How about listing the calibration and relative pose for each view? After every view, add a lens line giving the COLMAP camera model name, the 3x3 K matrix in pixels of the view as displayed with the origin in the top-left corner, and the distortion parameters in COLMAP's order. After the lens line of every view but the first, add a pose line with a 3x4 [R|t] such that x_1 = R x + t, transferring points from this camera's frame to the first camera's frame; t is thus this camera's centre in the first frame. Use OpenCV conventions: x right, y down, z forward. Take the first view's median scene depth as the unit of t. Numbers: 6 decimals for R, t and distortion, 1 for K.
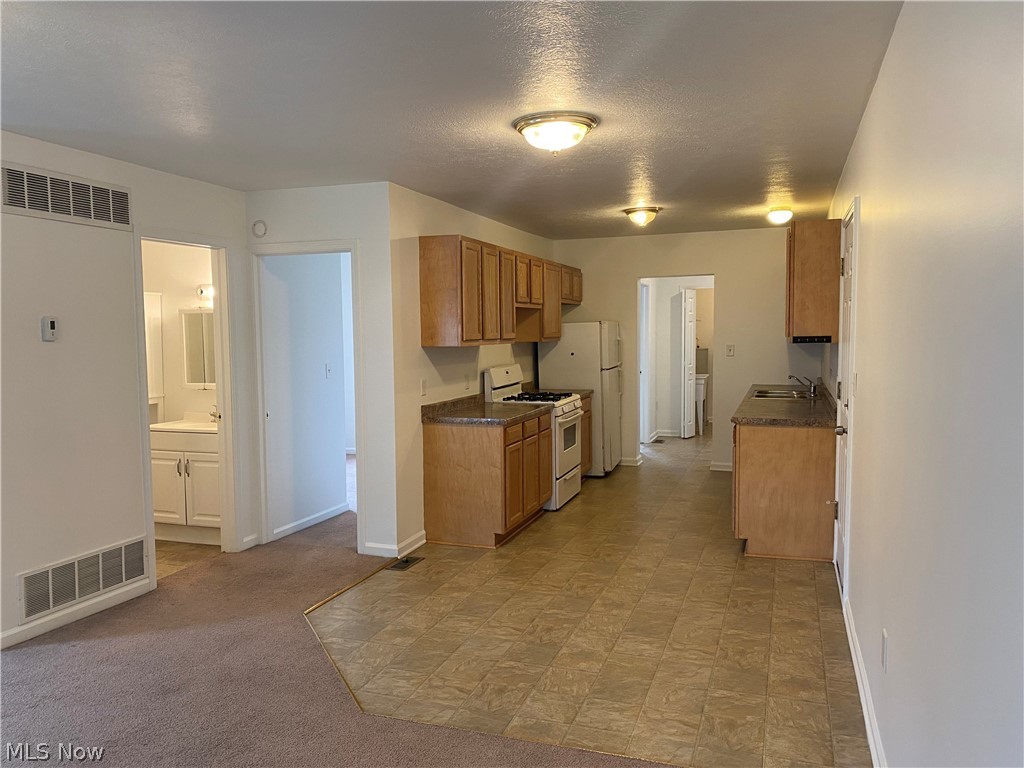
lens RADIAL K [[772.2, 0, 512.0], [0, 772.2, 384.0], [0, 0, 1]] dist [0.052765, -0.048413]
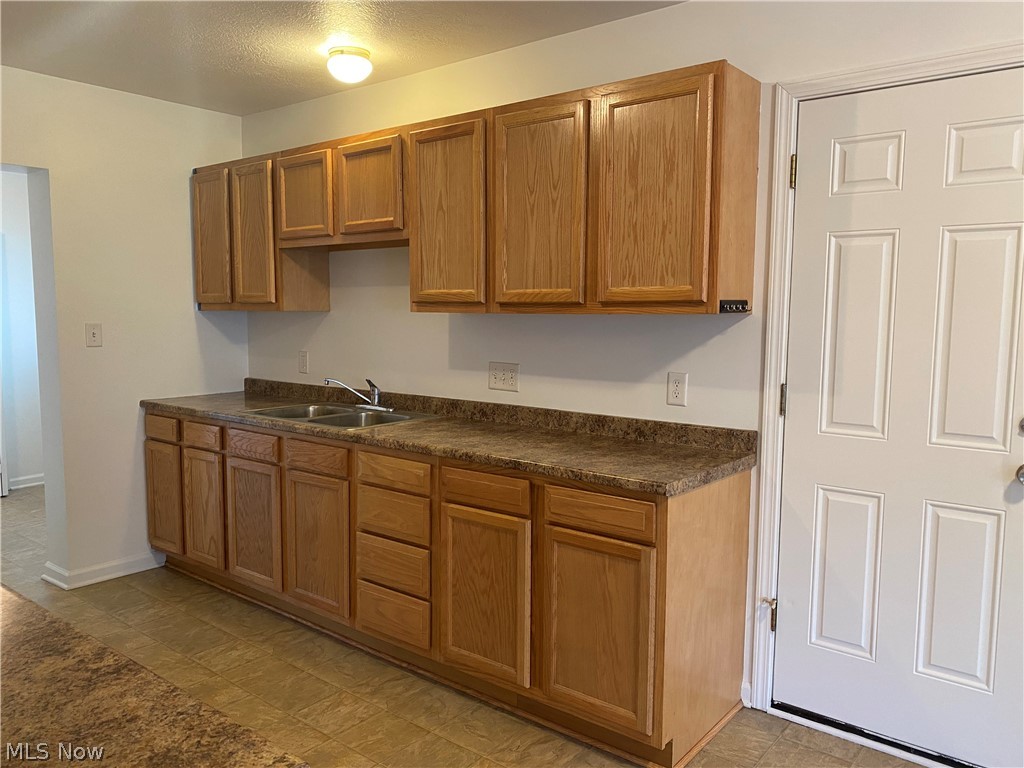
lens RADIAL K [[772.2, 0, 512.0], [0, 772.2, 384.0], [0, 0, 1]] dist [0.052765, -0.048413]
pose [[0.325907, -0.081899, 0.941848, -0.150483], [0.058349, 0.996084, 0.066424, -0.047580], [-0.943600, 0.033307, 0.329409, 0.950760]]
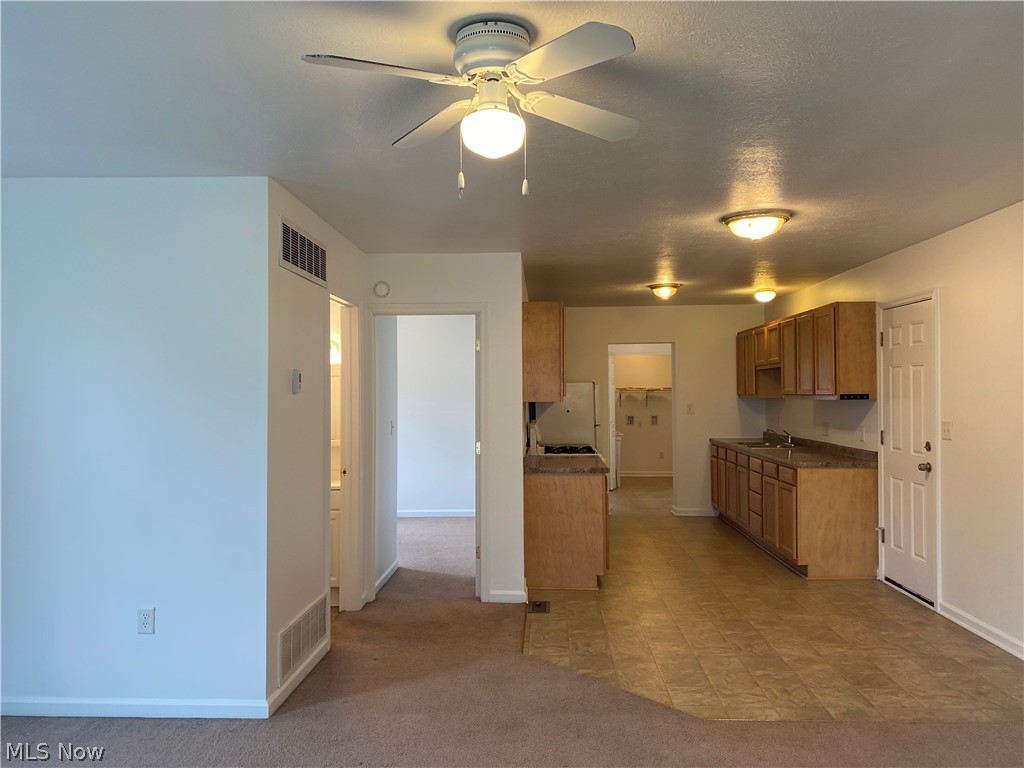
lens RADIAL K [[772.2, 0, 512.0], [0, 772.2, 384.0], [0, 0, 1]] dist [0.052765, -0.048413]
pose [[0.956043, 0.007787, 0.293122, -0.489521], [0.016847, 0.996537, -0.081423, 0.014149], [-0.292741, 0.082782, 0.952601, -0.023255]]
